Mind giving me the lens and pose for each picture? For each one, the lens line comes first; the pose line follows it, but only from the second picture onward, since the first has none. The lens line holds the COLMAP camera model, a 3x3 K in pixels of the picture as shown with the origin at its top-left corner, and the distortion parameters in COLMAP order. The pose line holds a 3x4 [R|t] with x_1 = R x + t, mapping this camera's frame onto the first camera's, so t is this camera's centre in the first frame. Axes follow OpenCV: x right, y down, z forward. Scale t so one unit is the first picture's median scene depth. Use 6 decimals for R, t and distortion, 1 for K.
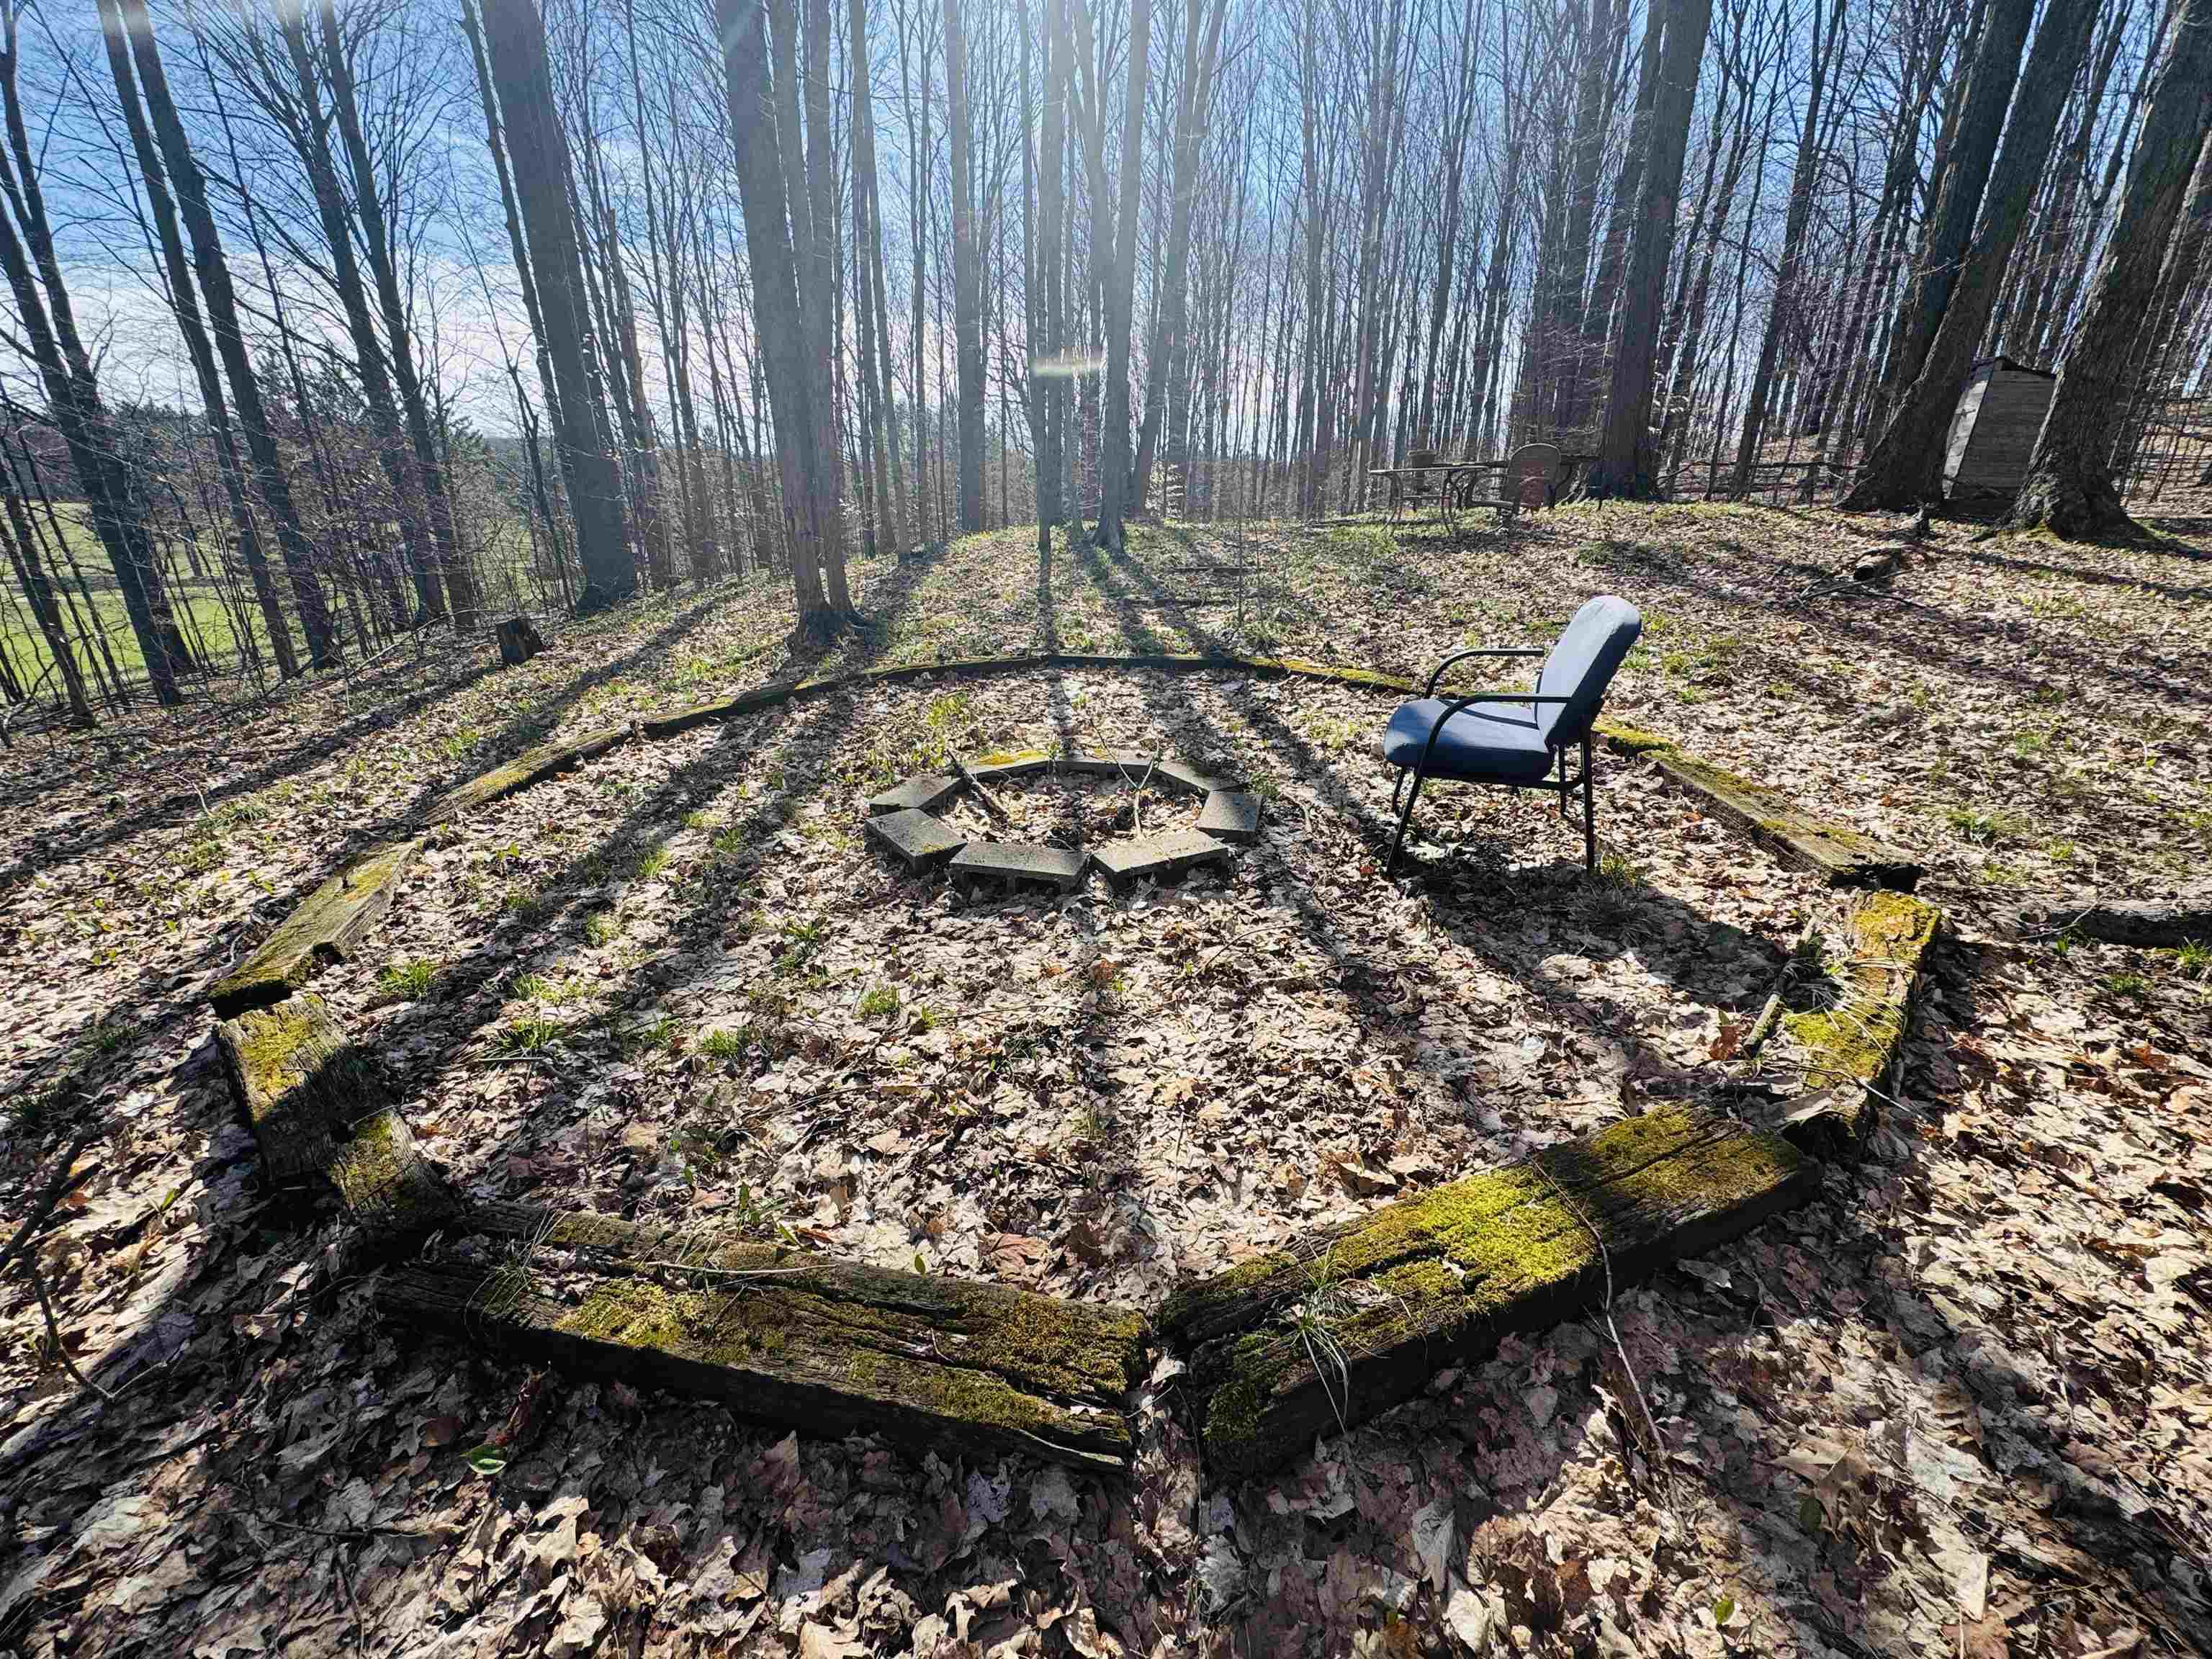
lens RADIAL K [[869.3, 0, 1105.1], [0, 869.3, 835.3], [0, 0, 1]] dist [-0.004320, 0.000811]
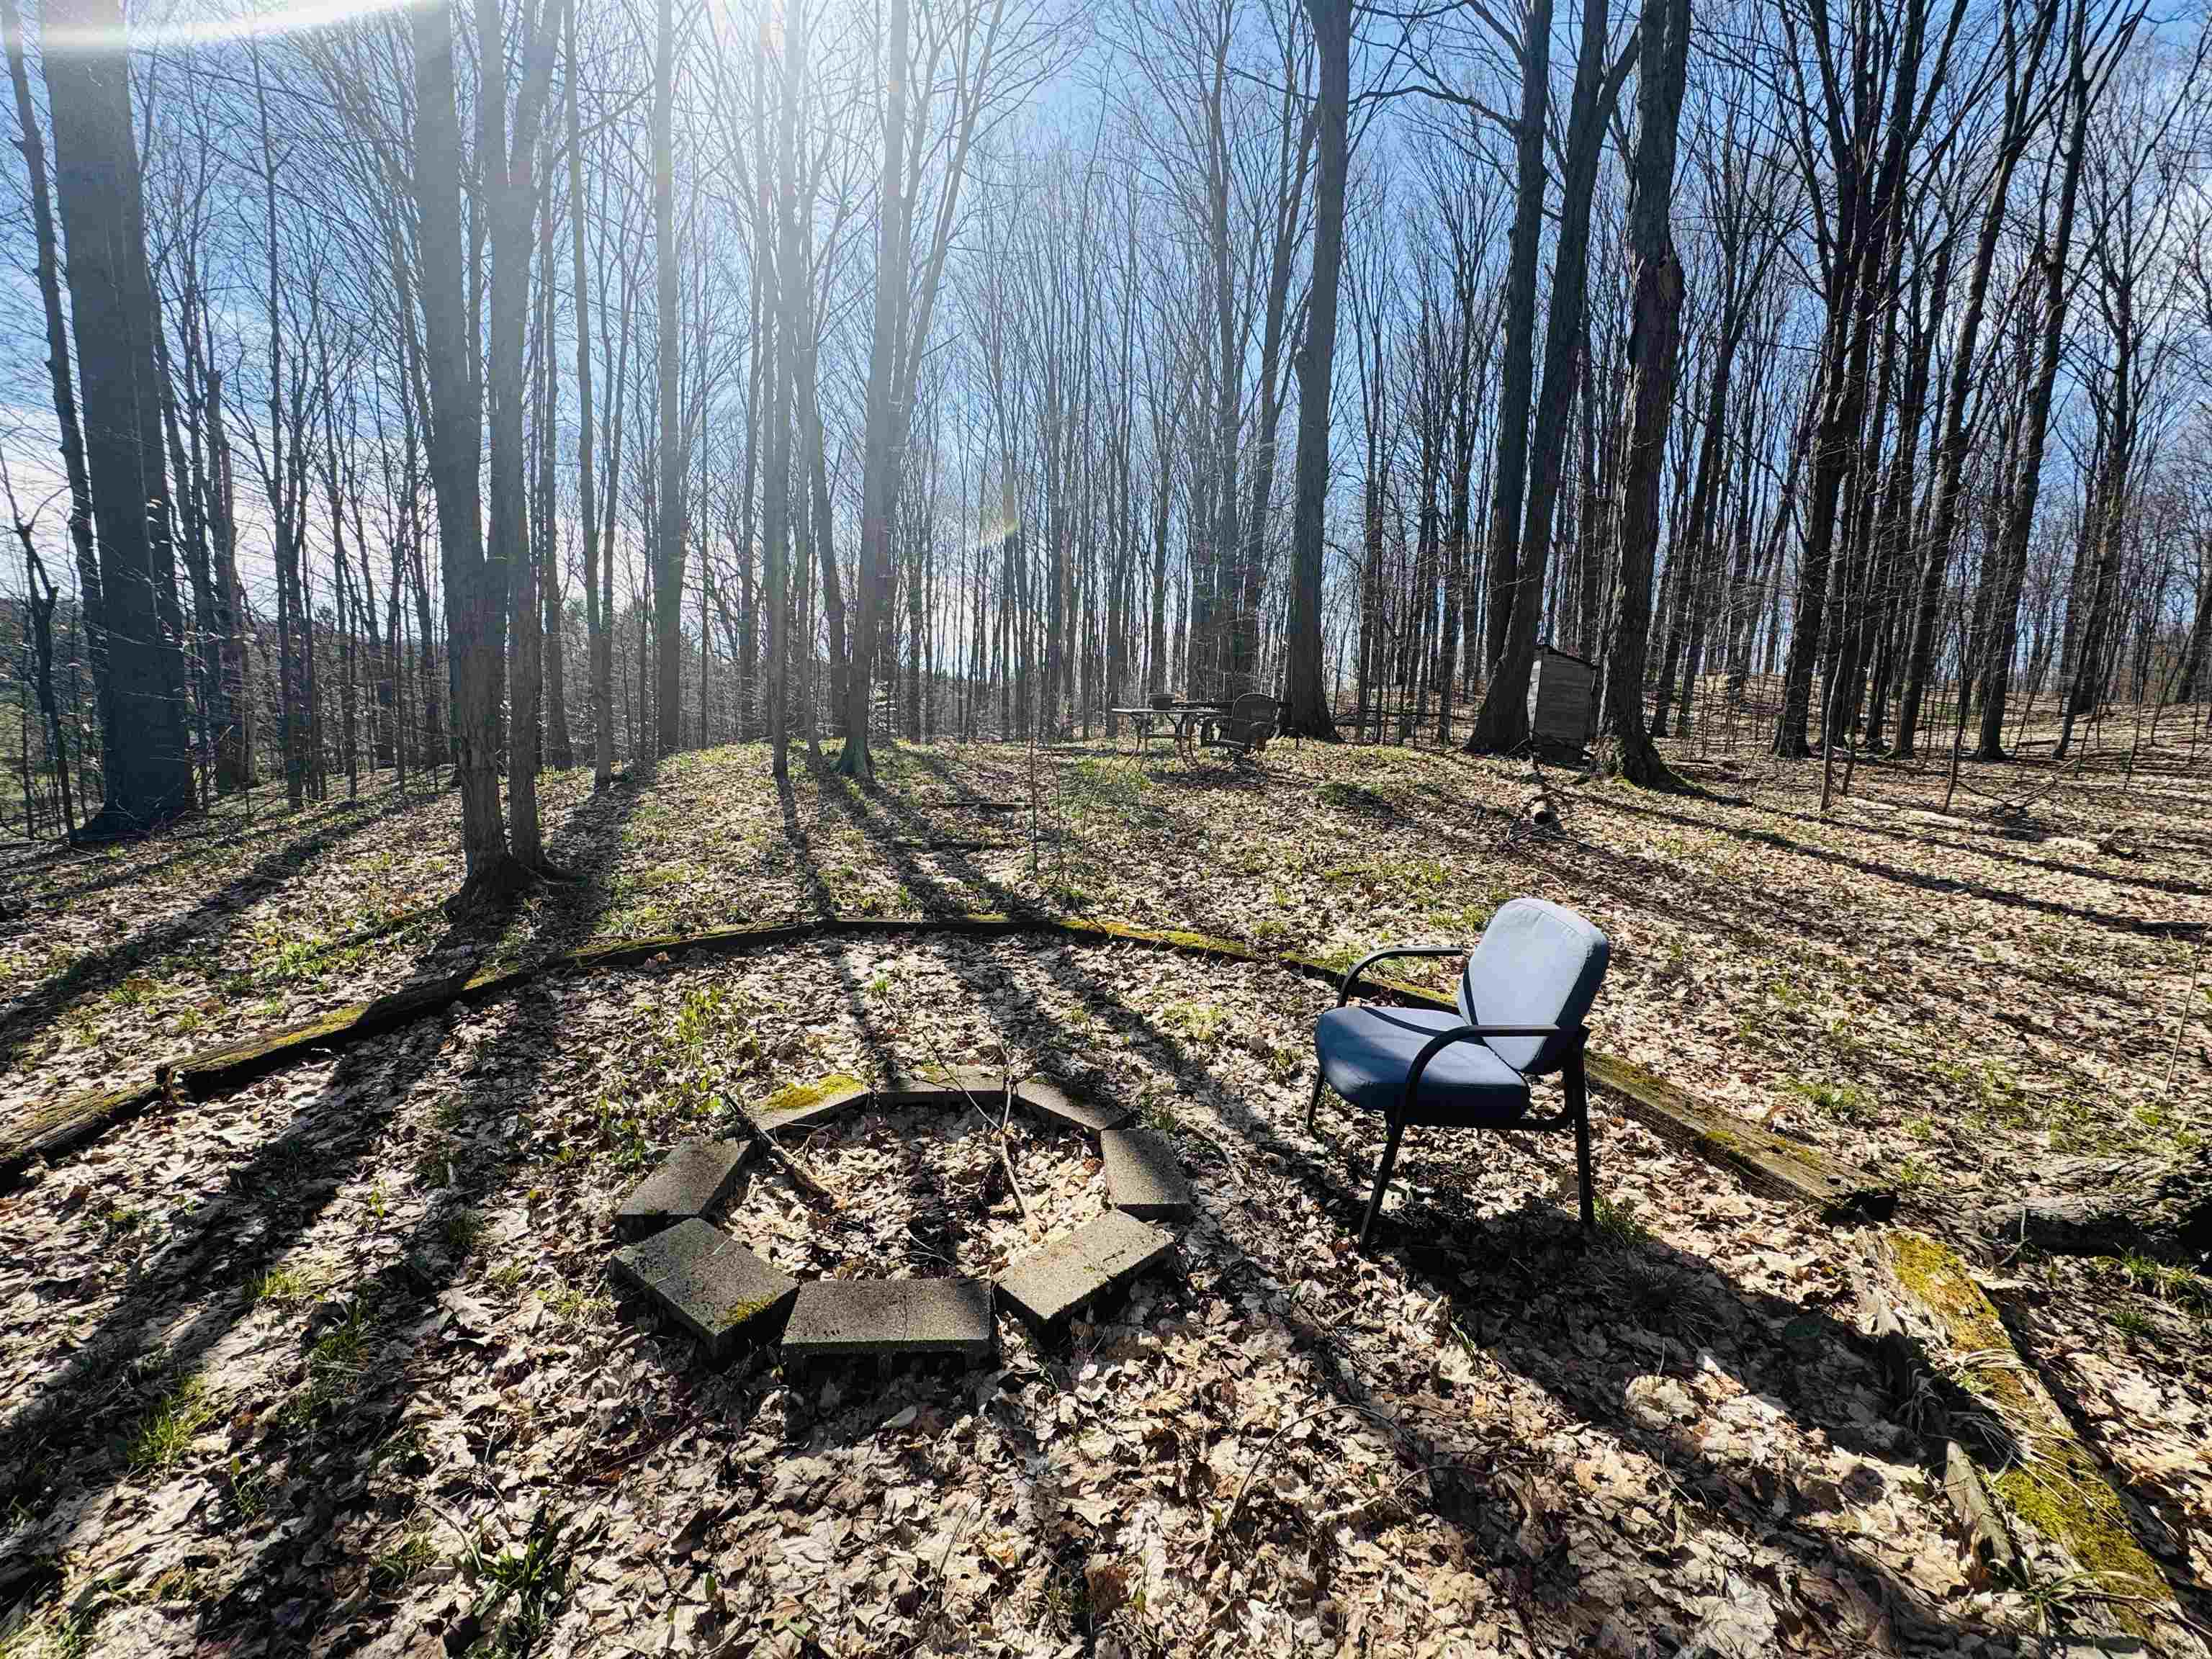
lens RADIAL K [[869.3, 0, 1105.1], [0, 869.3, 835.3], [0, 0, 1]] dist [-0.004320, 0.000811]
pose [[0.944750, -0.003820, 0.327768, -0.120140], [0.077511, 0.974178, -0.212061, -0.131270], [-0.318494, 0.225751, 0.920651, 0.192224]]
